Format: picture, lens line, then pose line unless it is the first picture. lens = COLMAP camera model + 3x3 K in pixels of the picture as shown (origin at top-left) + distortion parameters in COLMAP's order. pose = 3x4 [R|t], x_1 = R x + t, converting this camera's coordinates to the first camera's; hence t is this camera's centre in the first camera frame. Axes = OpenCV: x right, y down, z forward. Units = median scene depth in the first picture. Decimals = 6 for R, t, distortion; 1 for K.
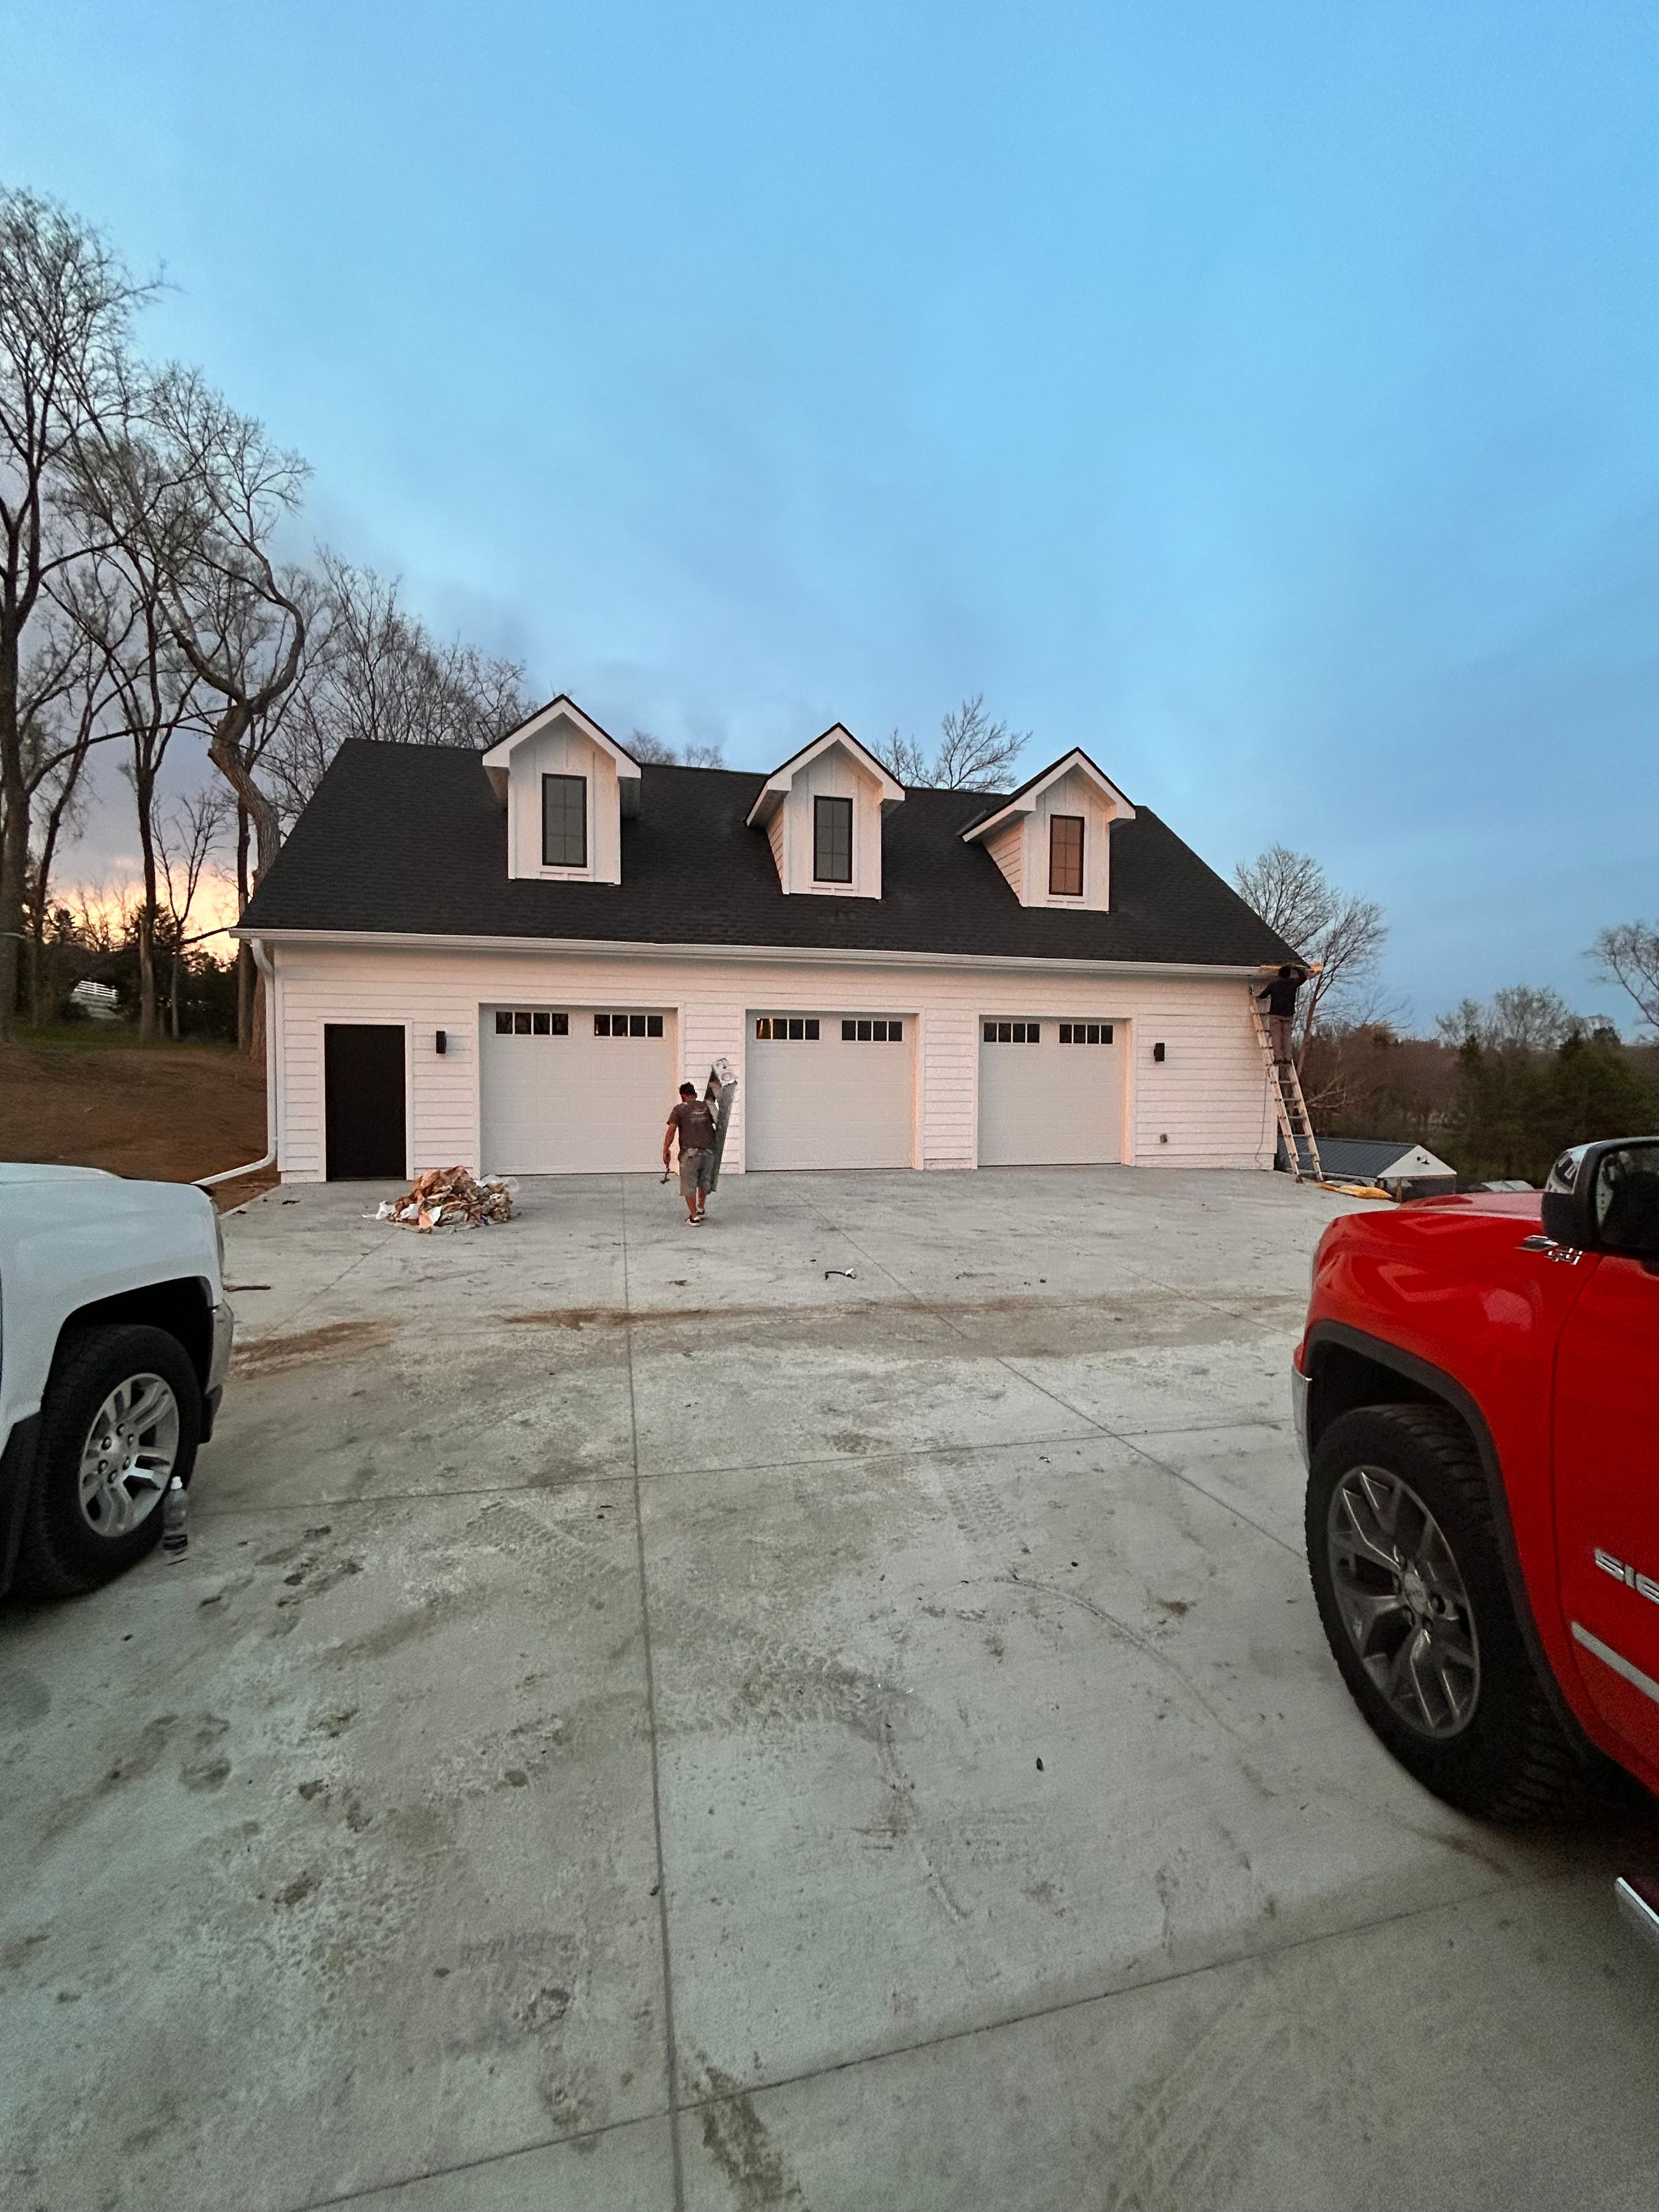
lens RADIAL K [[898.4, 0, 831.6], [0, 898.4, 1111.0], [0, 0, 1]] dist [0.007886, -0.001760]
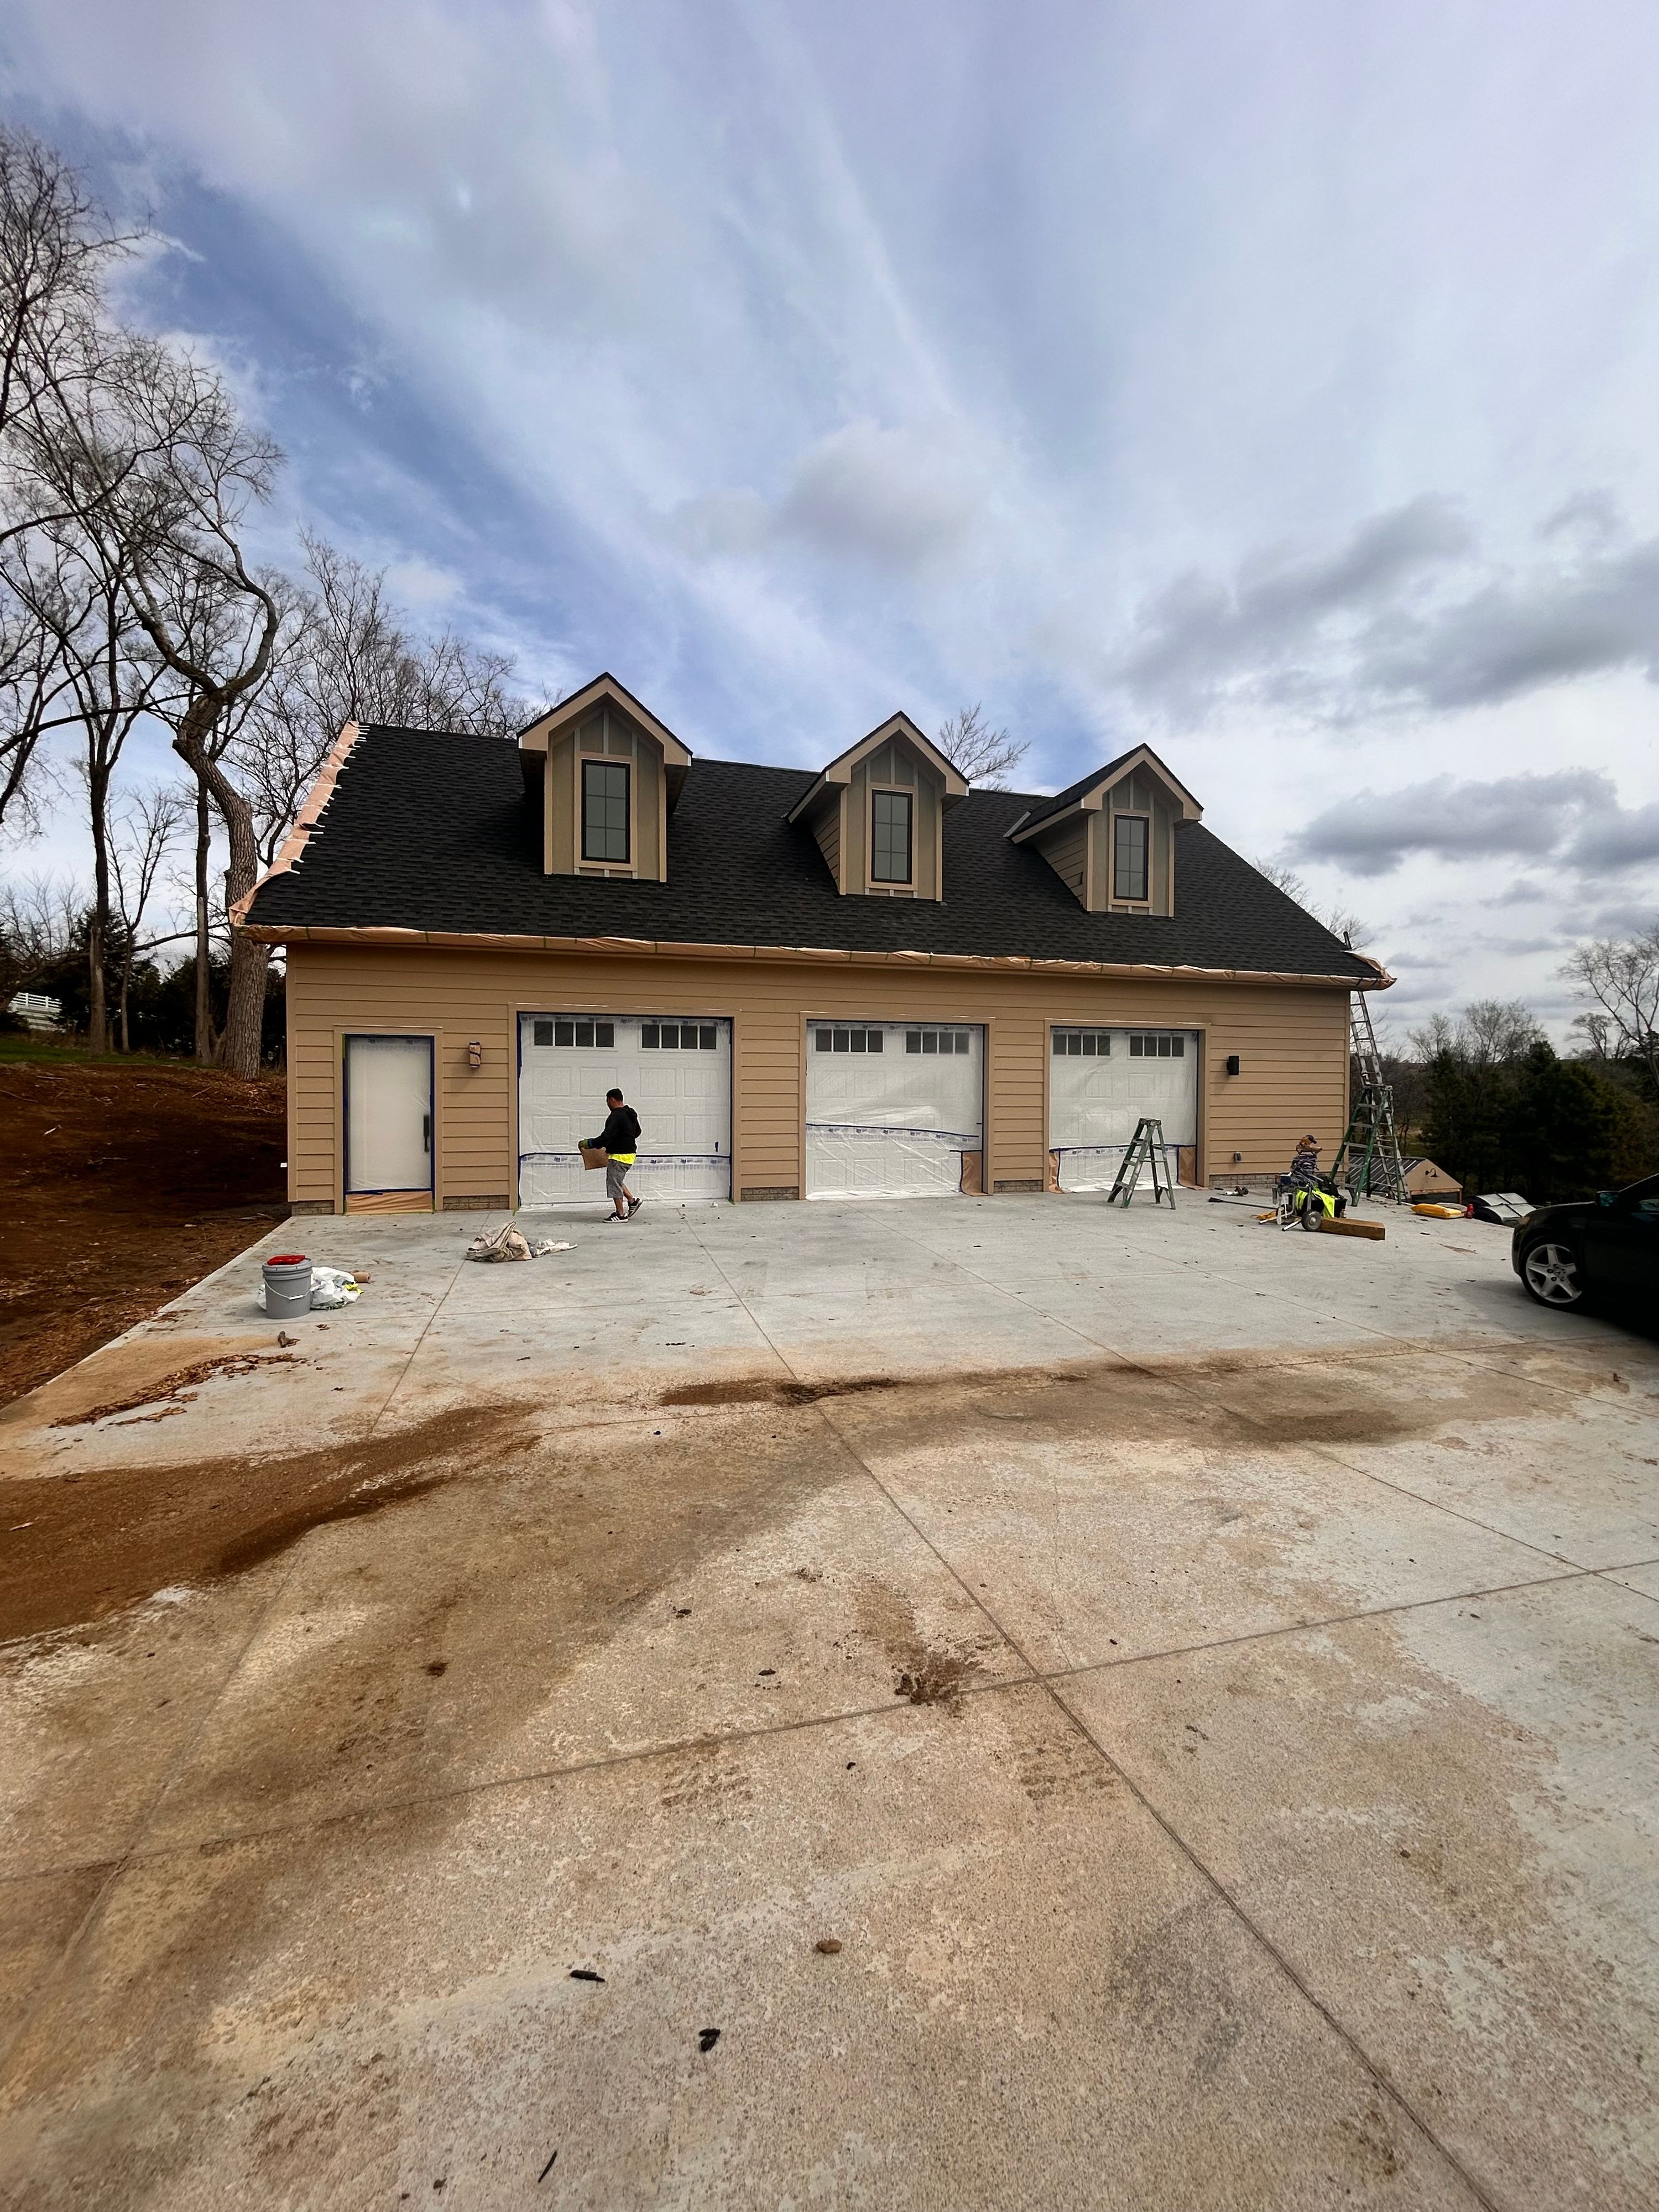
lens RADIAL K [[898.4, 0, 831.3], [0, 898.4, 1106.2], [0, 0, 1]] dist [0.007886, -0.001760]
pose [[0.998871, -0.002716, 0.047423, -0.053651], [0.003690, 0.999784, -0.020447, -0.002443], [-0.047357, 0.020599, 0.998666, 0.040315]]
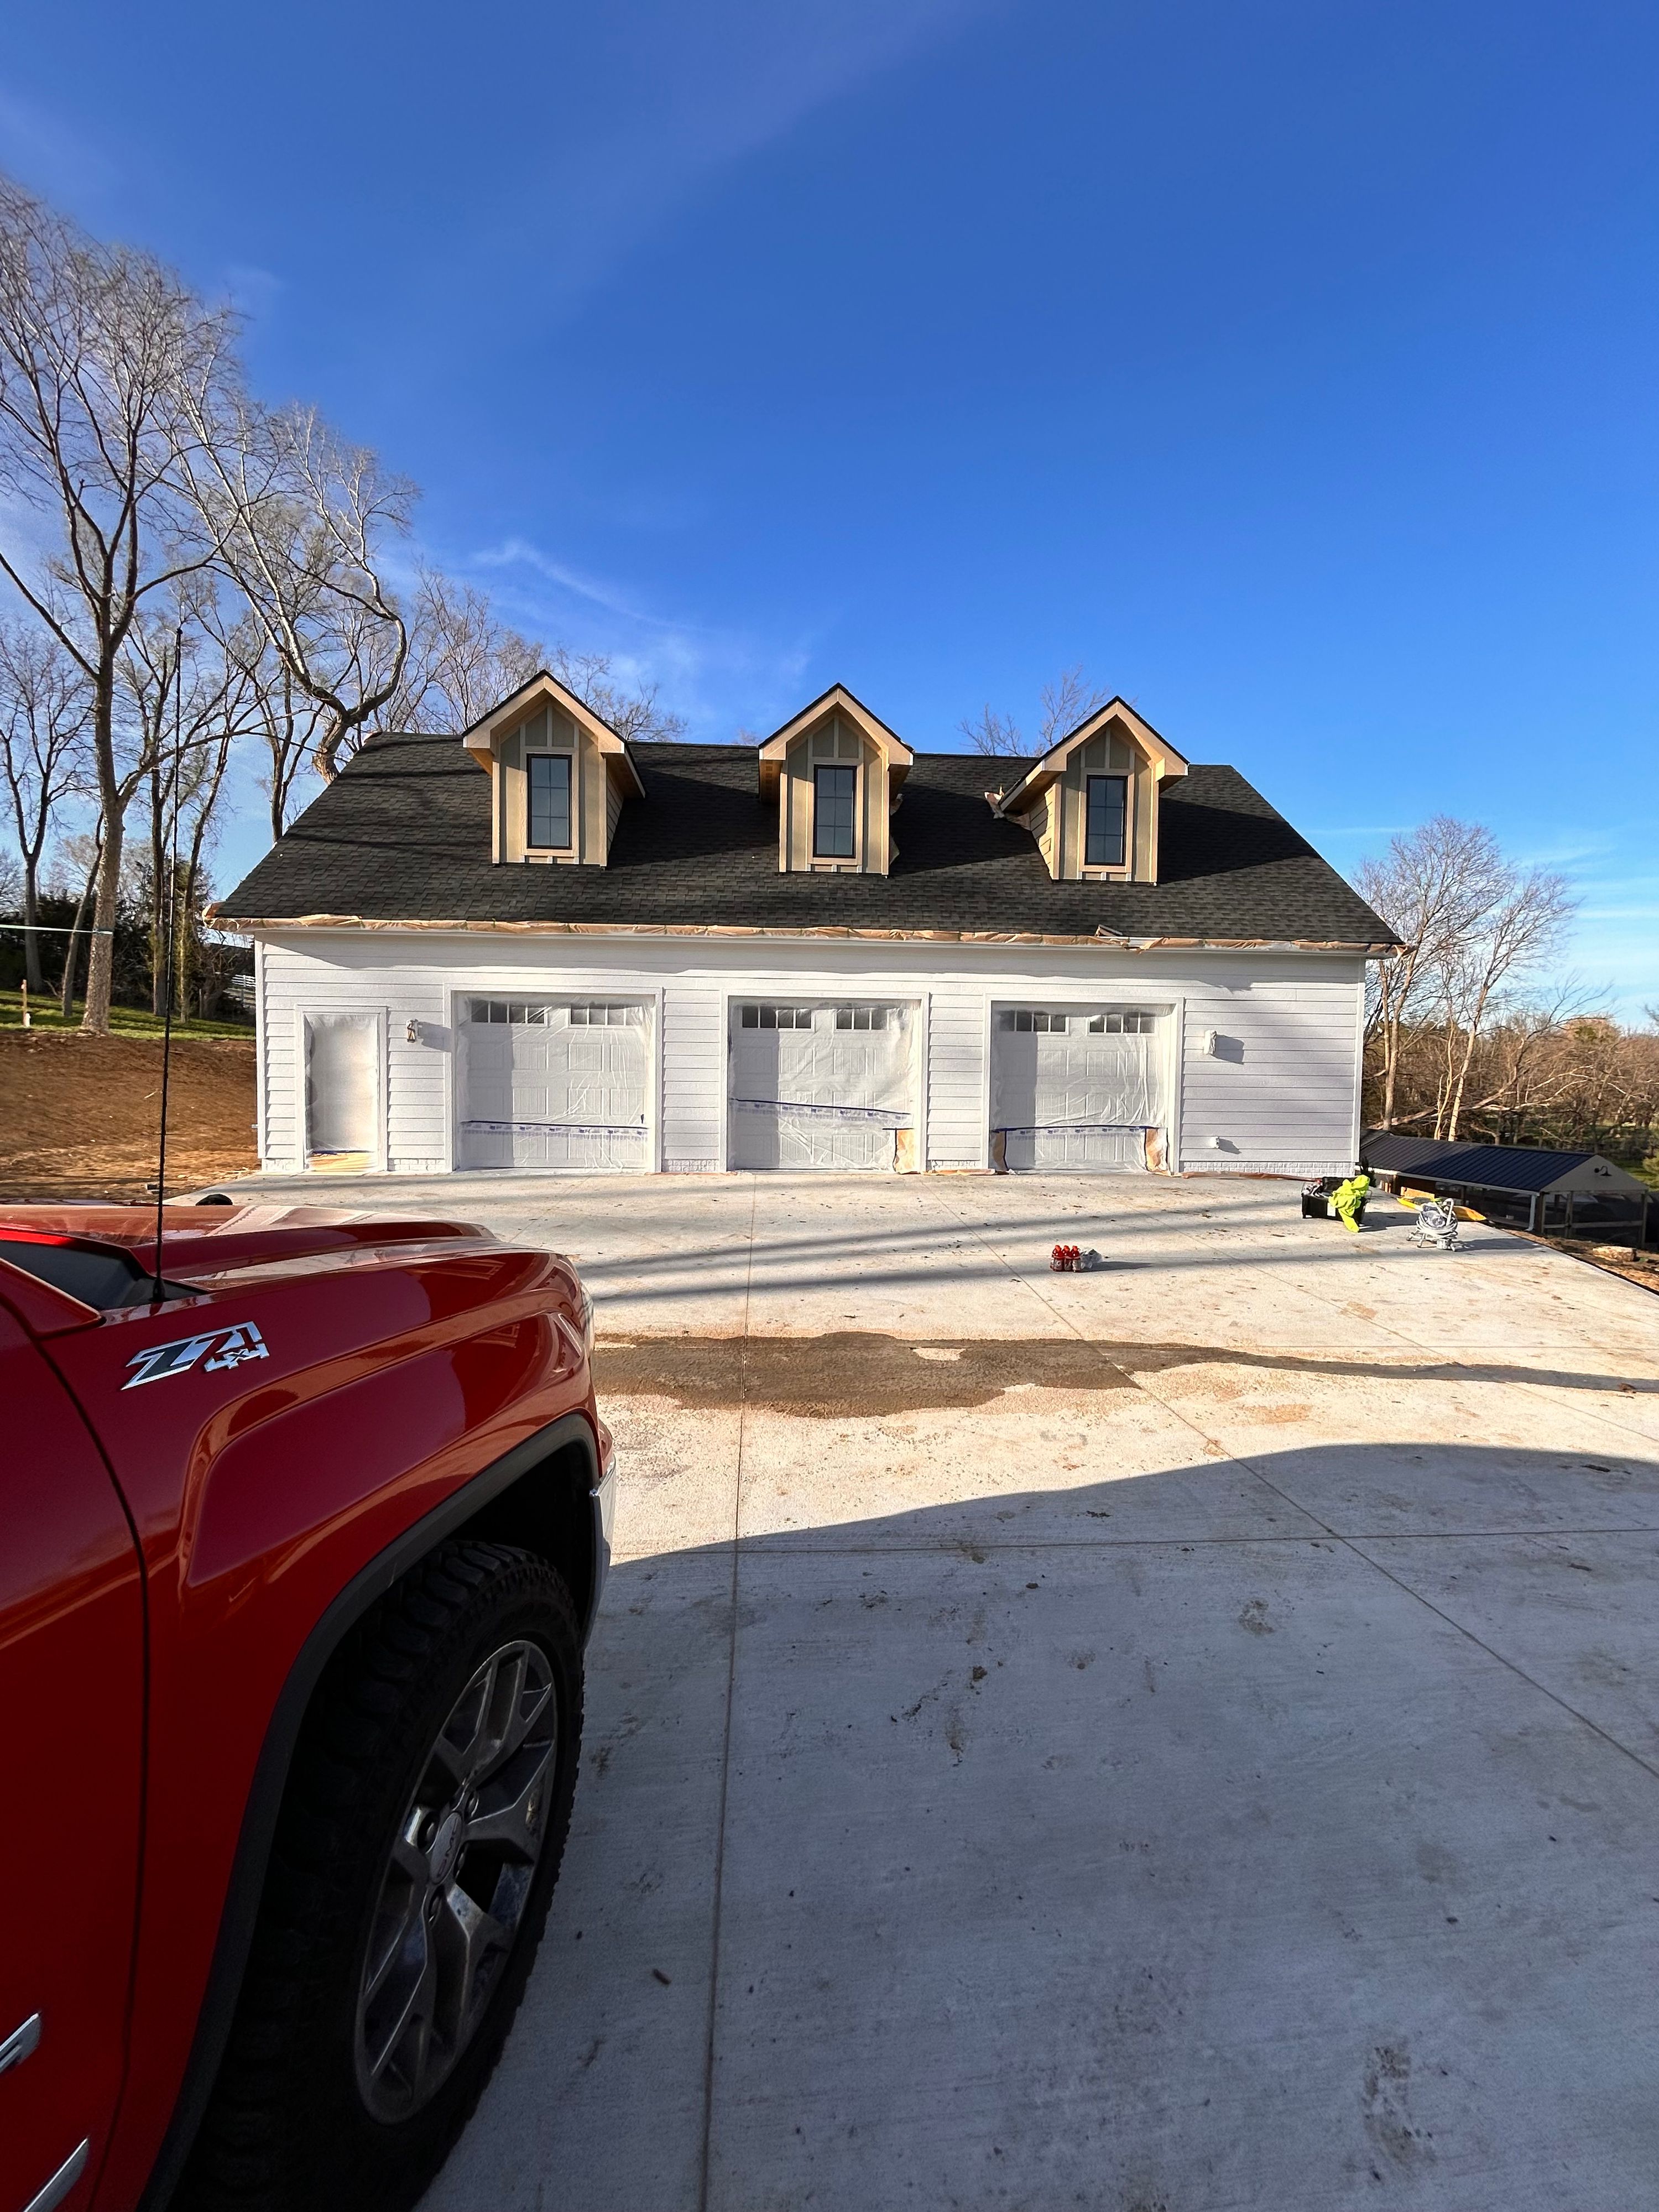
lens RADIAL K [[898.4, 0, 829.4], [0, 898.4, 1107.7], [0, 0, 1]] dist [0.007886, -0.001760]
pose [[0.986826, 0.013322, -0.161236, 0.076604], [-0.012905, 0.999910, 0.003636, -0.000586], [0.161270, -0.001507, 0.986909, 0.044365]]
